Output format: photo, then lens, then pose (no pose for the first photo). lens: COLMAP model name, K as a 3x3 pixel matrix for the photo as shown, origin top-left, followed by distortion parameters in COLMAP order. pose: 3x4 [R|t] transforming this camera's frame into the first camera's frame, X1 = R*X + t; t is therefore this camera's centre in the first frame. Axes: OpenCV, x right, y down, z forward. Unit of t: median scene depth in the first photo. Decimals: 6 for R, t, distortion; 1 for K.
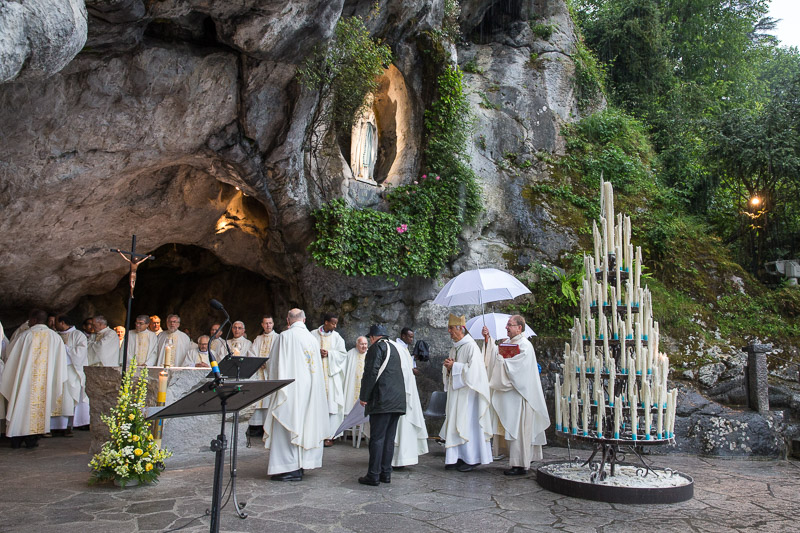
lens RADIAL K [[576.6, 0, 418.1], [0, 576.6, 282.7], [0, 0, 1]] dist [-0.112458, 0.095903]
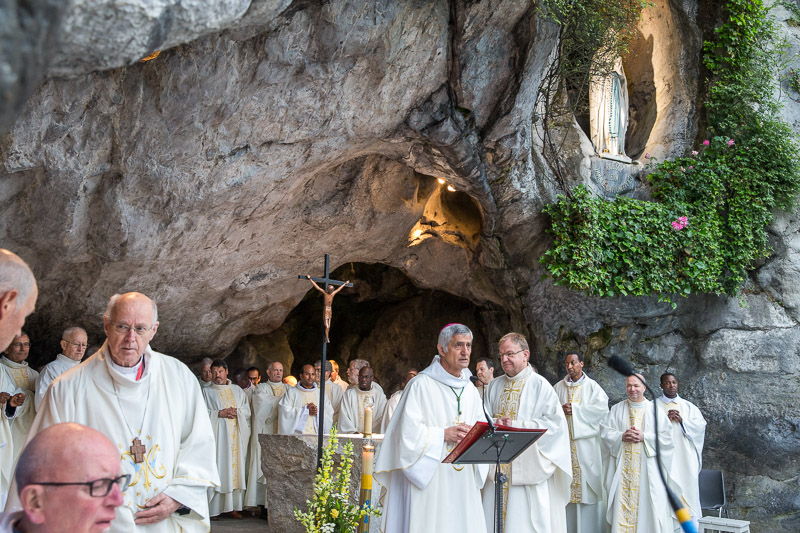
lens RADIAL K [[772.0, 0, 397.6], [0, 772.0, 268.7], [0, 0, 1]] dist [-0.008793, 0.090401]
pose [[0.951454, -0.049325, -0.303813, -0.070773], [0.035451, 0.998068, -0.051016, -0.007555], [0.305742, 0.037769, 0.951365, 0.053563]]
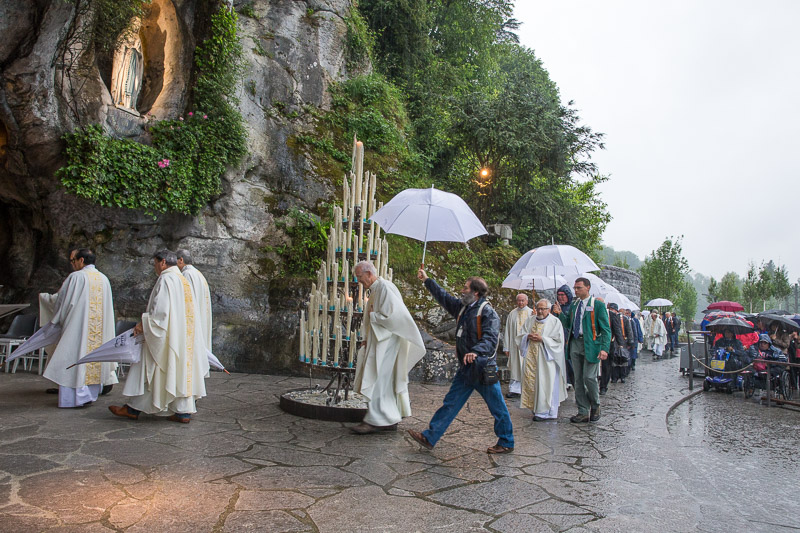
lens RADIAL K [[548.7, 0, 397.3], [0, 548.7, 268.1], [0, 0, 1]] dist [-0.109564, 0.090249]
pose [[0.926854, 0.047307, 0.372428, 0.009195], [-0.075359, 0.995282, 0.061120, -0.000780], [-0.367780, -0.084715, 0.926046, -0.028737]]
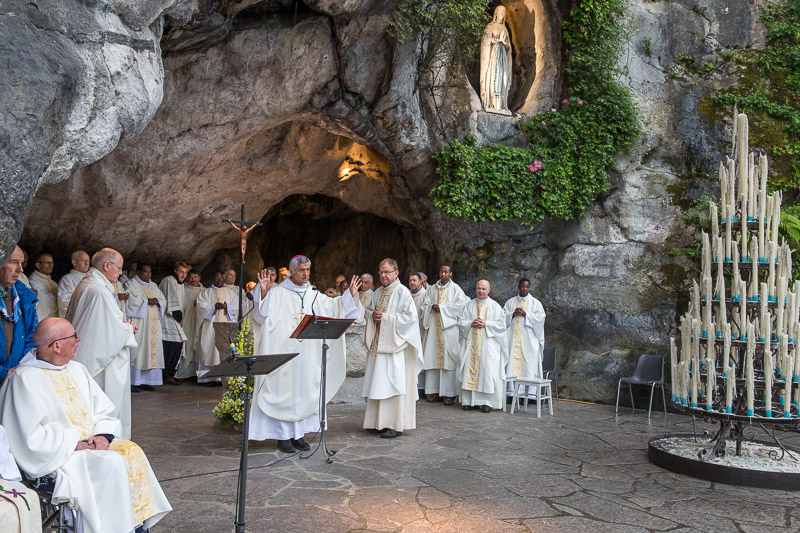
lens RADIAL K [[727.8, 0, 400.0], [0, 727.8, 266.5], [0, 0, 1]] dist [-0.061363, 0.199441]
pose [[0.946431, -0.009564, -0.322763, 0.136740], [0.038111, 0.995883, 0.082243, -0.041084], [0.320648, -0.090138, 0.942900, -0.134895]]
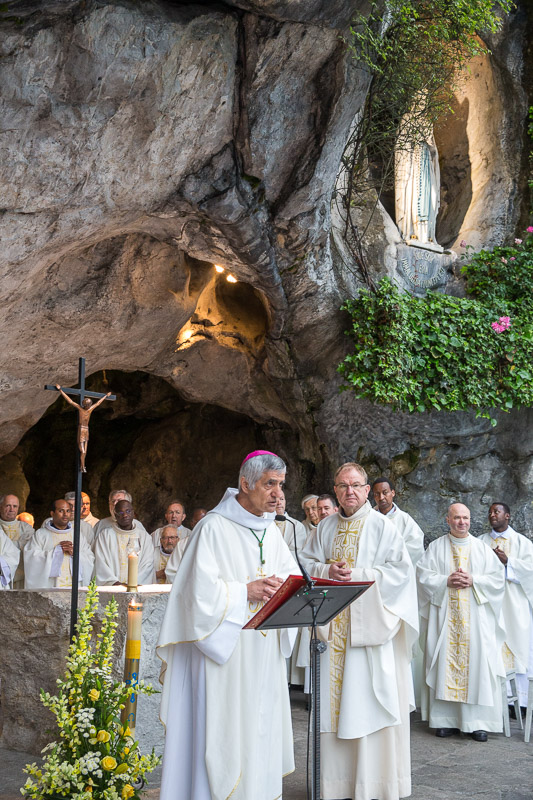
lens RADIAL K [[902.7, 0, 263.0], [0, 902.7, 402.4], [0, 0, 1]] dist [0.047868, 0.069085]
pose [[0.982165, -0.042917, -0.183059, -0.099321], [0.039688, 0.998986, -0.021264, -0.008833], [0.183786, 0.013619, 0.982872, 0.093547]]
